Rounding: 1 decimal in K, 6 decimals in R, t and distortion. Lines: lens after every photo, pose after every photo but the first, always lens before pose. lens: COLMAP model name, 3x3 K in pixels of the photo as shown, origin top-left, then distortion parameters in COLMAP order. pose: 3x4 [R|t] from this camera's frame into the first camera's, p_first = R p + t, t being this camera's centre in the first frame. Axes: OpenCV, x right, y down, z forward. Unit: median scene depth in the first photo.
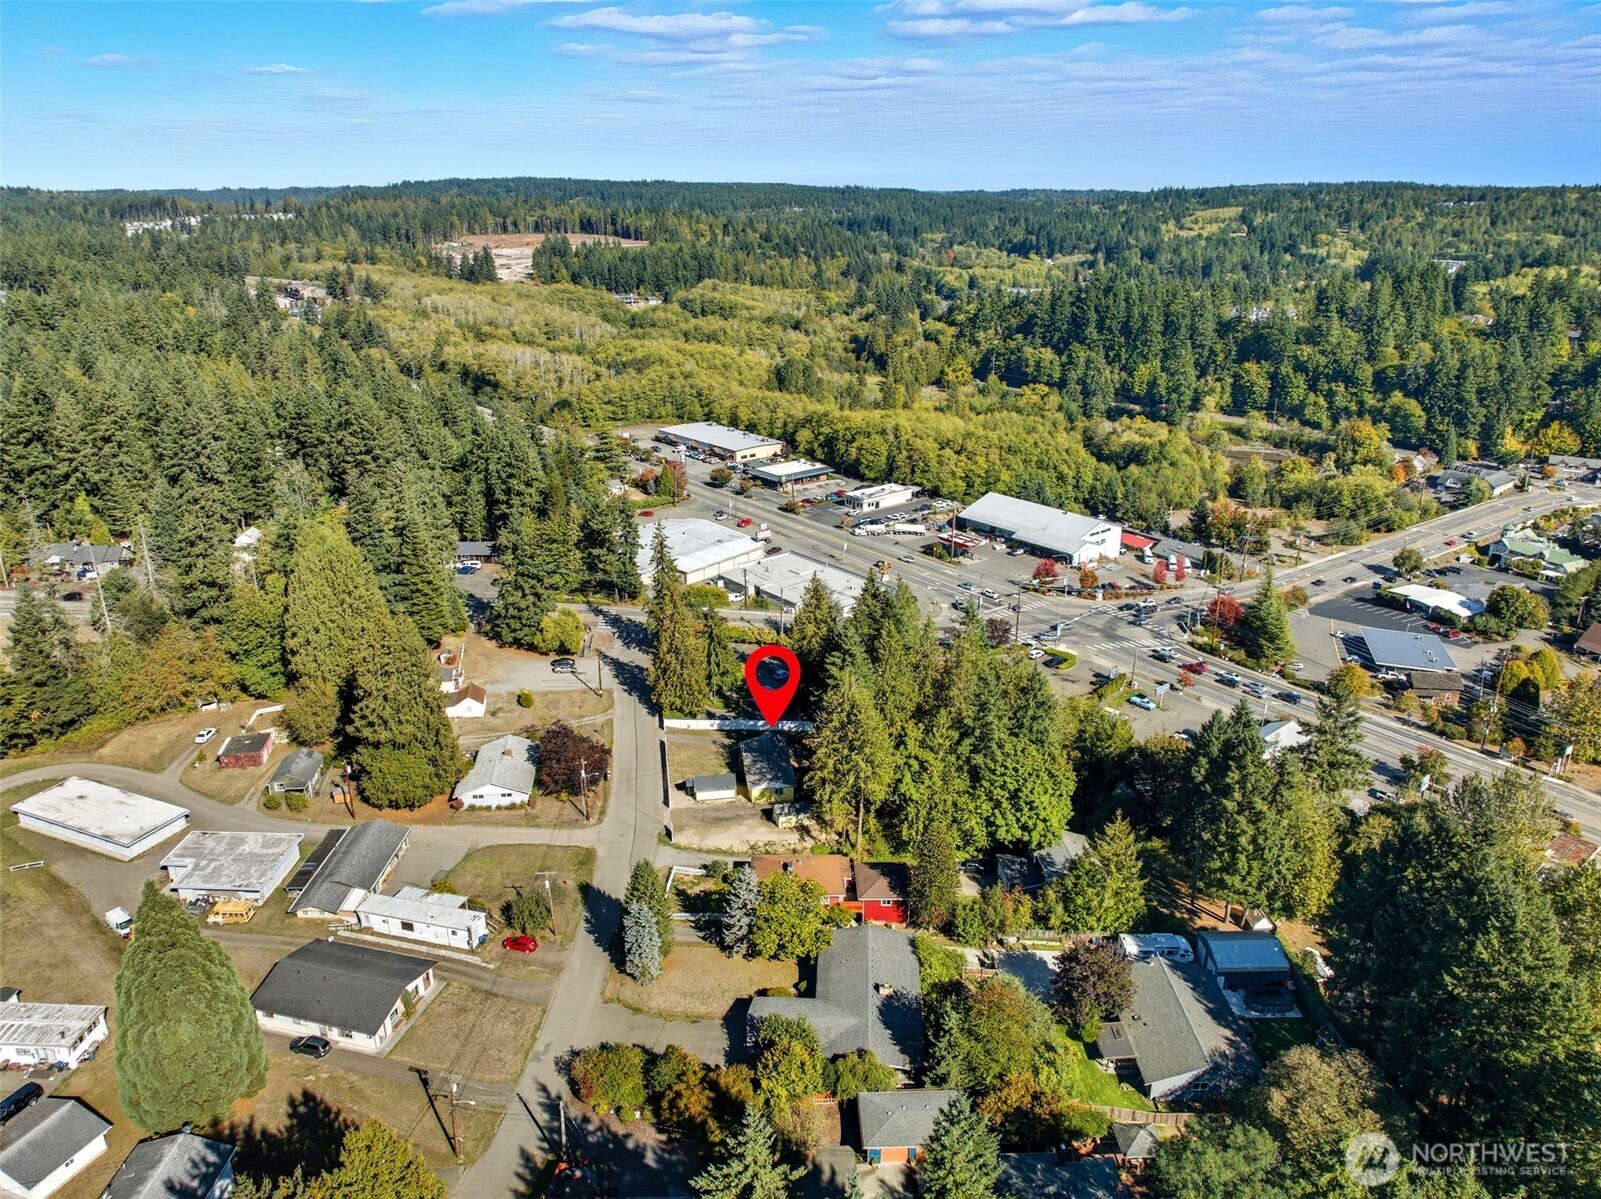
lens RADIAL K [[1130.9, 0, 800.5], [0, 1130.9, 599.5], [0, 0, 1]] dist [-0.039514, -0.006724]
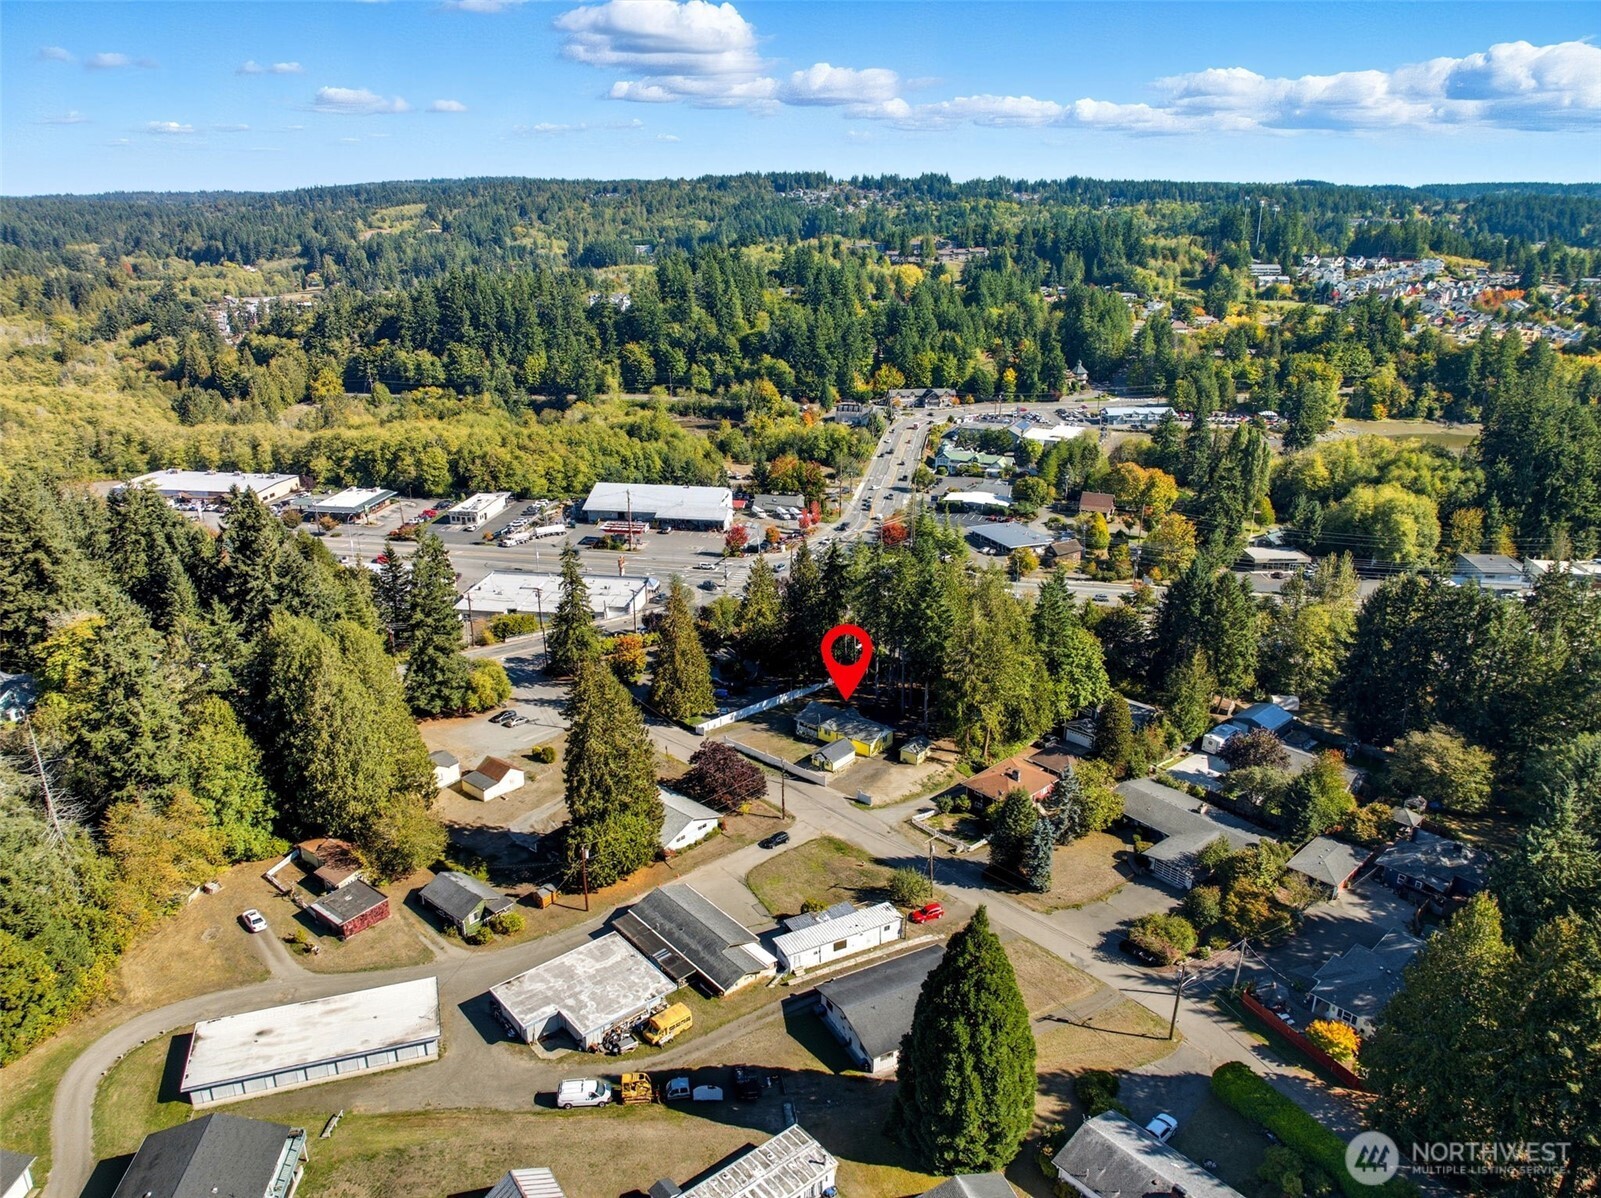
lens RADIAL K [[1130.9, 0, 800.5], [0, 1130.9, 599.0], [0, 0, 1]] dist [-0.039514, -0.006724]
pose [[0.744270, -0.226193, 0.628410, -0.241130], [0.225426, 0.970767, 0.082435, -0.023124], [-0.628686, 0.080306, 0.773502, 0.063376]]
